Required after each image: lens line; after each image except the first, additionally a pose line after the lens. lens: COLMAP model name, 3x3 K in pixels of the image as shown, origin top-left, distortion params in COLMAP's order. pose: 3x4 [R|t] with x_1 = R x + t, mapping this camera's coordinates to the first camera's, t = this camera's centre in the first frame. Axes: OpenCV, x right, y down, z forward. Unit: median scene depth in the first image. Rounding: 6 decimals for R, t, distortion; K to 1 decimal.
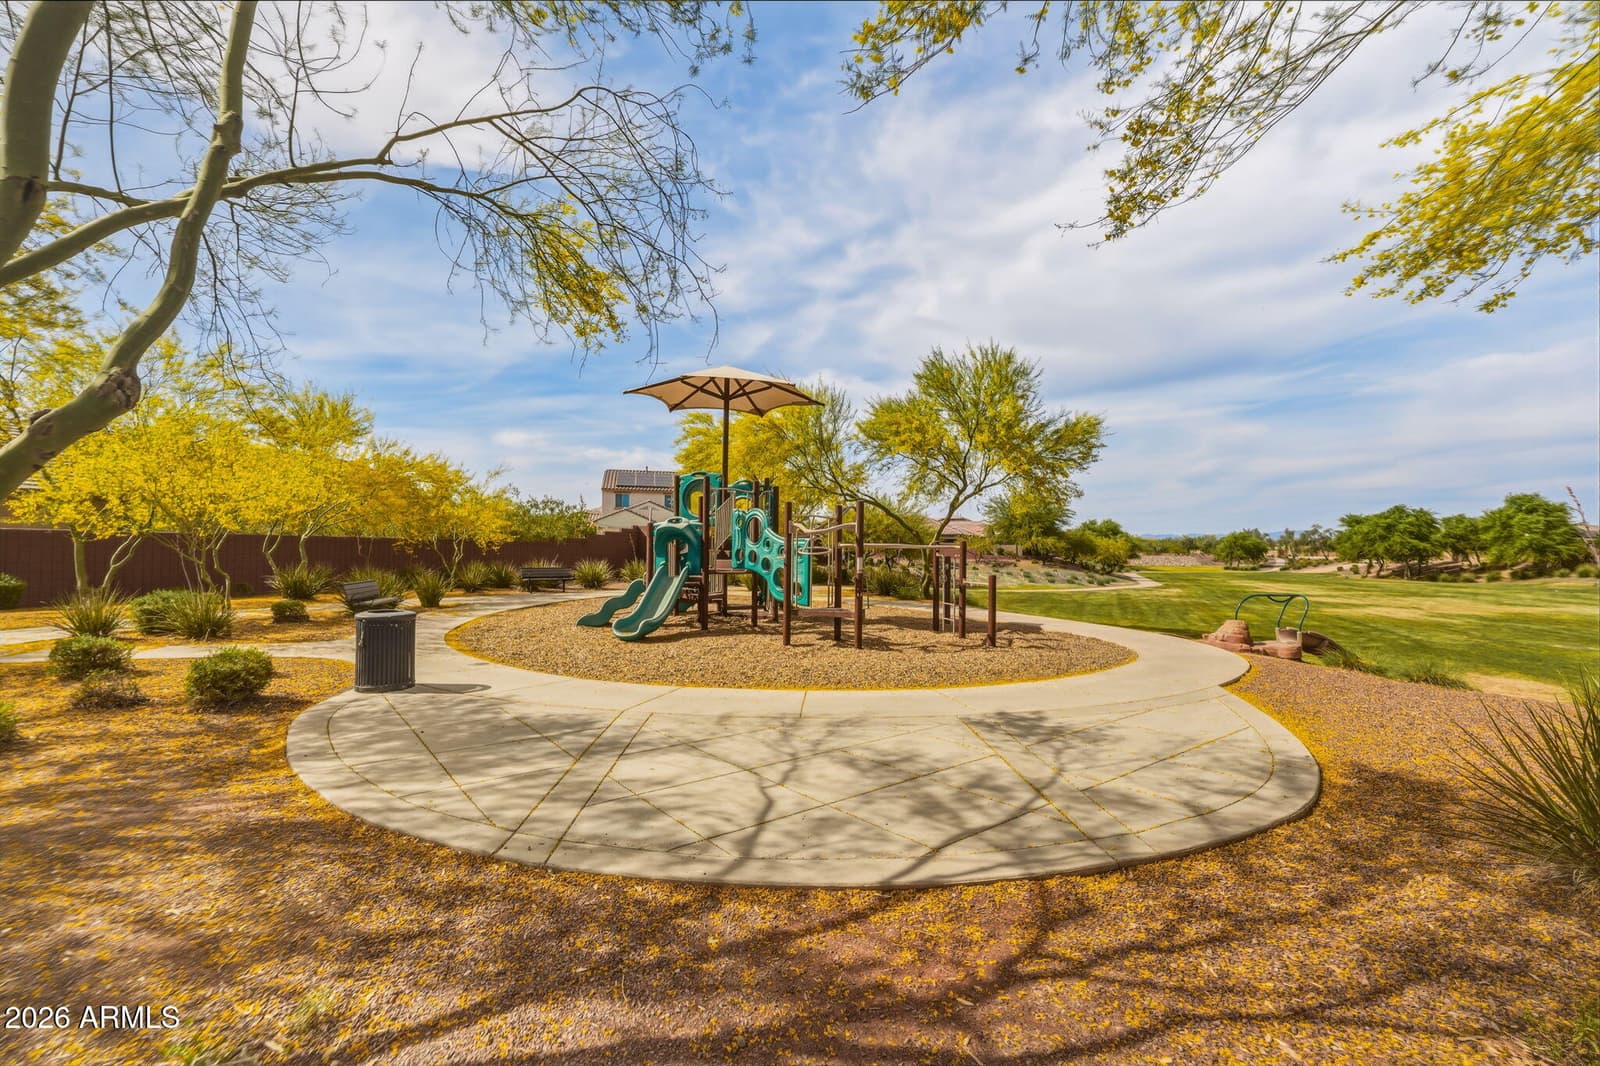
lens RADIAL K [[707.5, 0, 805.3], [0, 707.5, 529.9], [0, 0, 1]] dist [-0.001870, 0.000825]
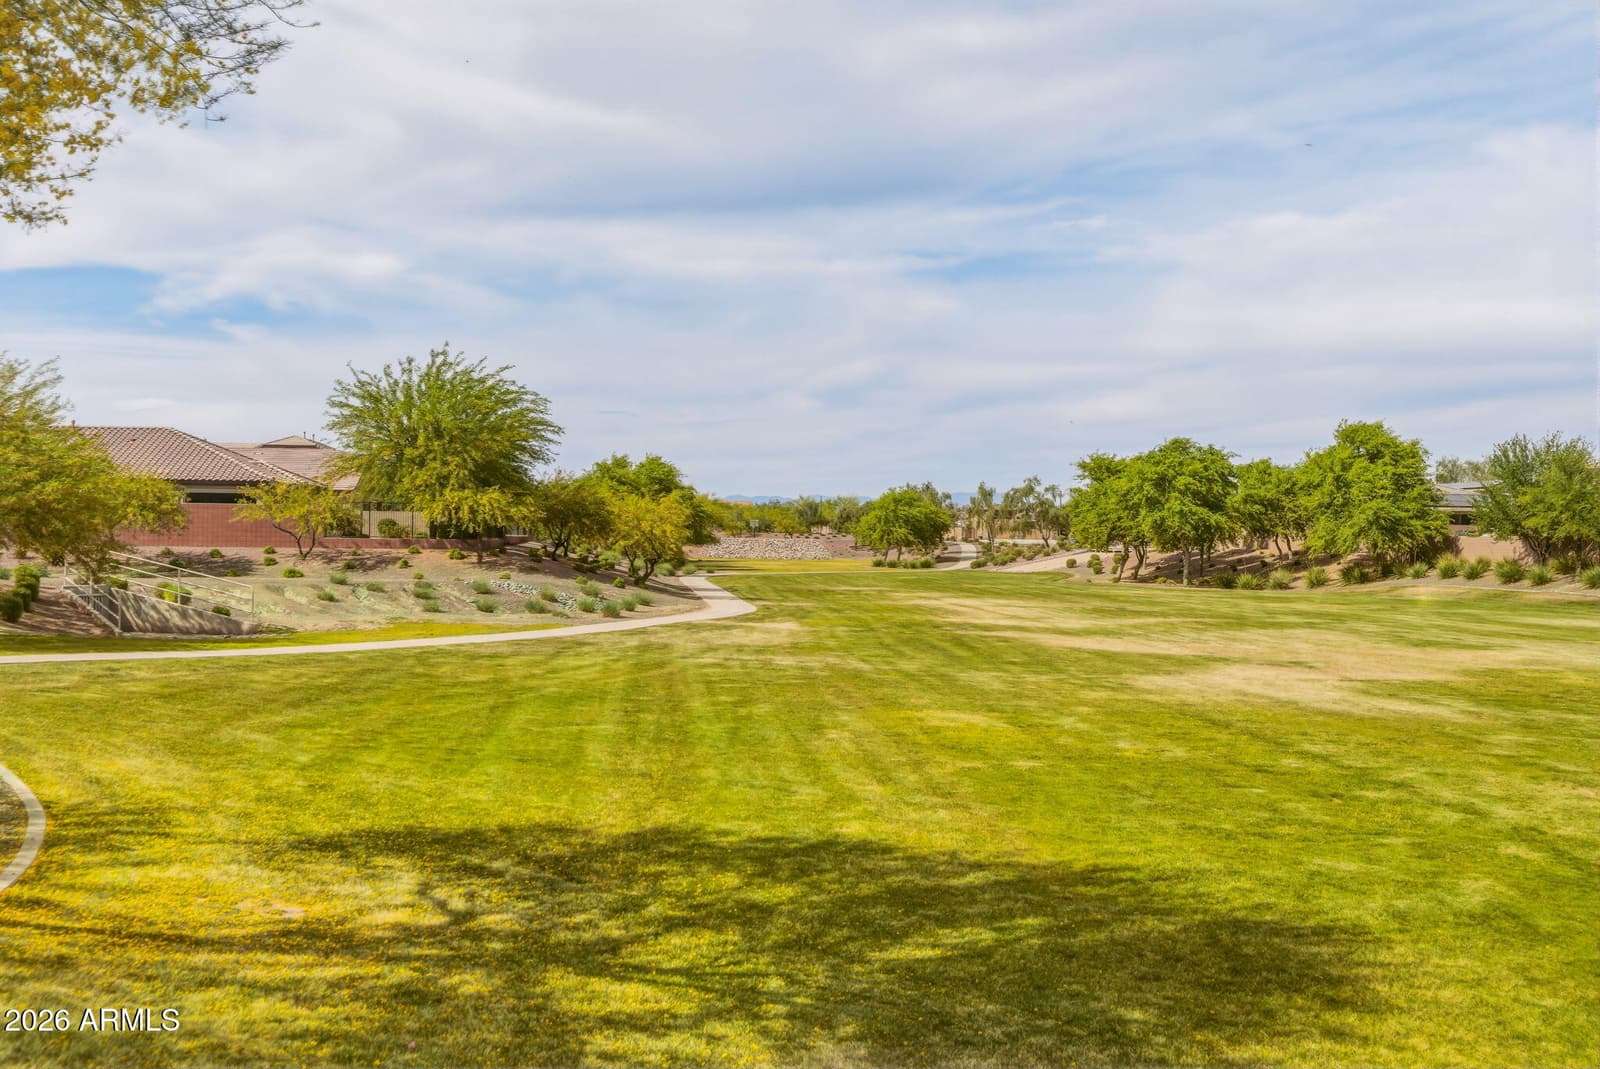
lens RADIAL K [[1520.3, 0, 805.3], [0, 1520.3, 562.6], [0, 0, 1]] dist [-0.000935, 0.005262]
pose [[0.879868, -0.007638, 0.475157, 0.086747], [-0.017584, 0.998663, 0.048614, 0.005500], [-0.474893, -0.051129, 0.878557, 0.167168]]
